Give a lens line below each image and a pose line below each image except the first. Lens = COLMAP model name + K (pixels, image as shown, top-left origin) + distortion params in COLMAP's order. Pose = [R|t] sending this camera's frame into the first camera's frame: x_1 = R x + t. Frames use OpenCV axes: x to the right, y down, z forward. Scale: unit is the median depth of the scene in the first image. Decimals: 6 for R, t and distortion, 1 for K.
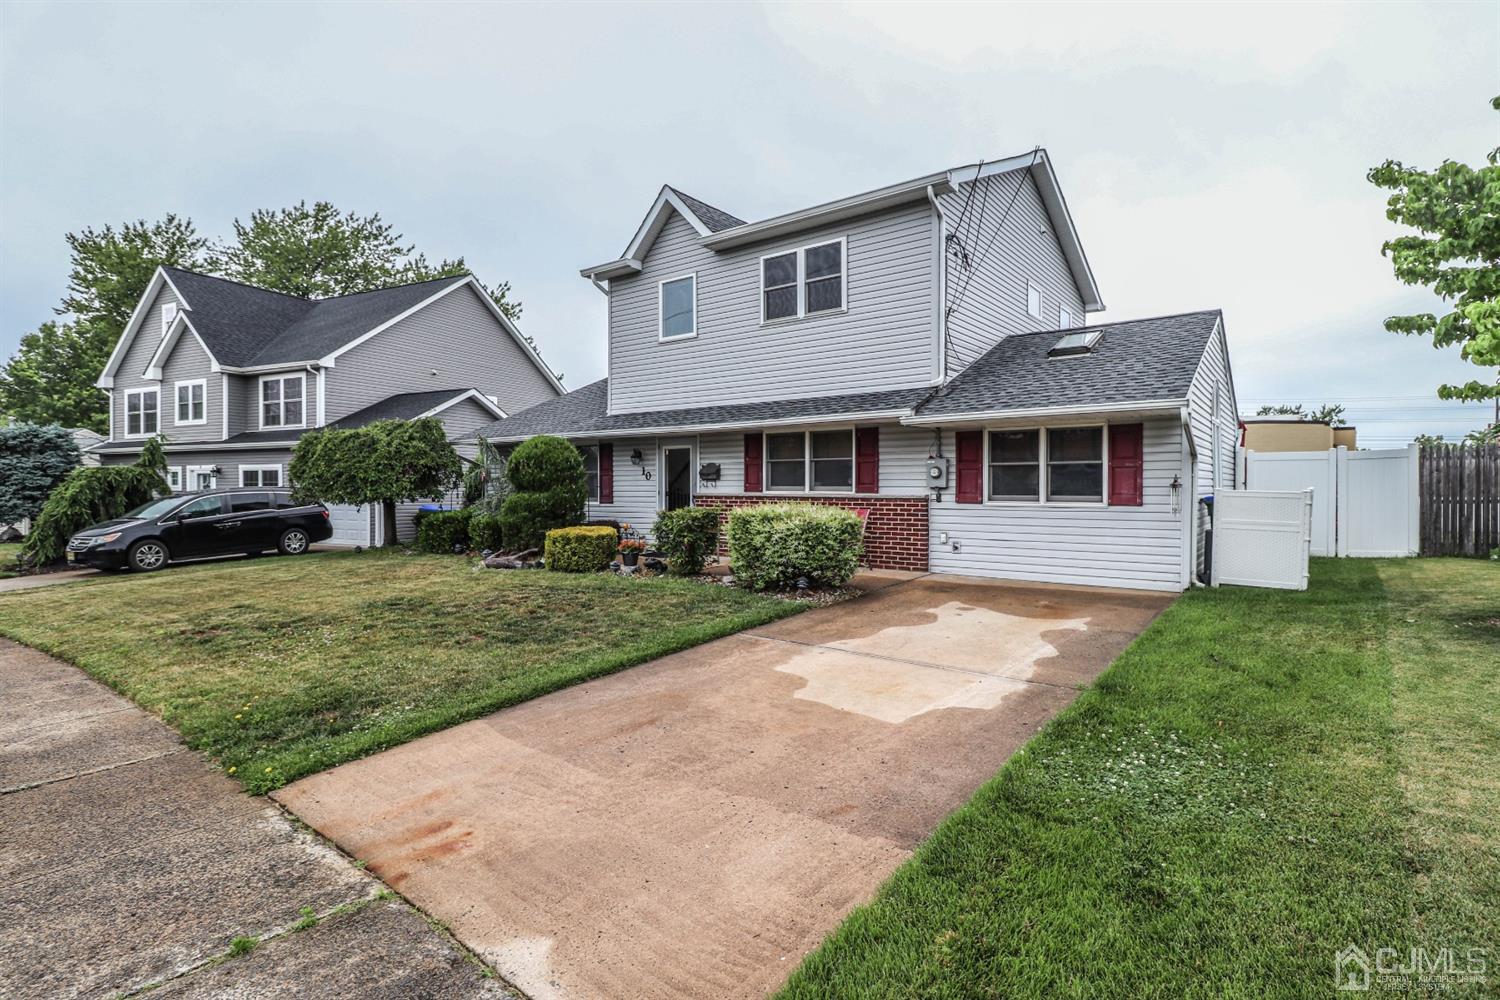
lens RADIAL K [[727.4, 0, 753.9], [0, 727.4, 463.0], [0, 0, 1]] dist [-0.002595, -0.000906]
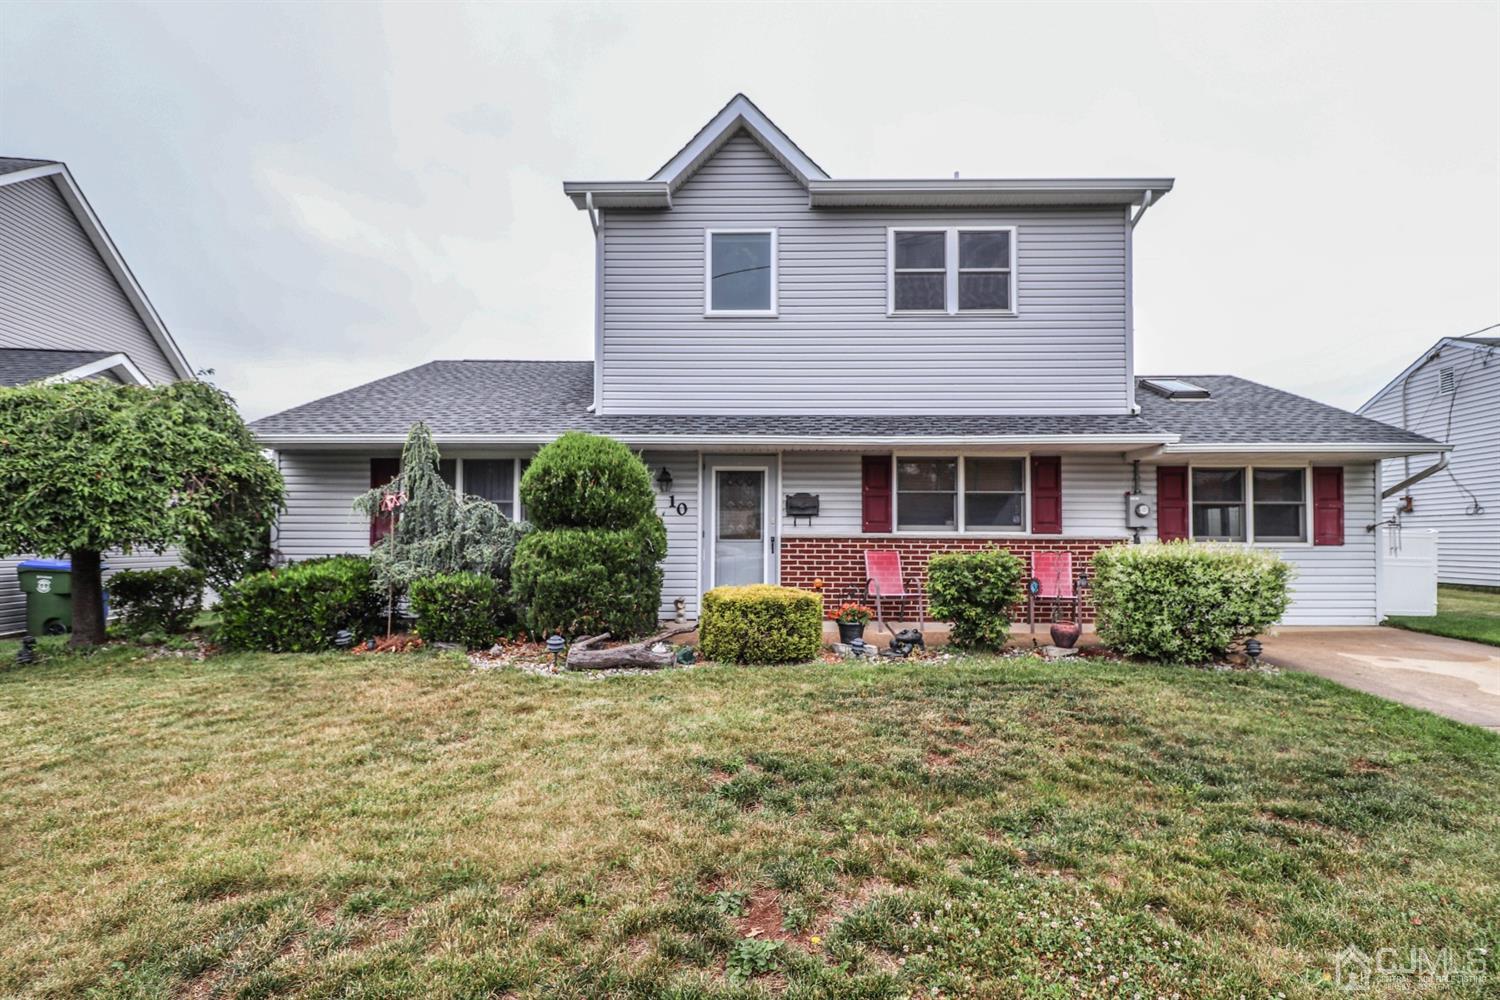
lens RADIAL K [[707.4, 0, 750.0], [0, 707.4, 500.0], [0, 0, 1]] dist [-0.011435, -0.000058]
pose [[0.813941, 0.036716, 0.579787, -0.537953], [-0.023545, 0.999266, -0.030227, 0.031747], [-0.580471, 0.010951, 0.814208, 0.483468]]
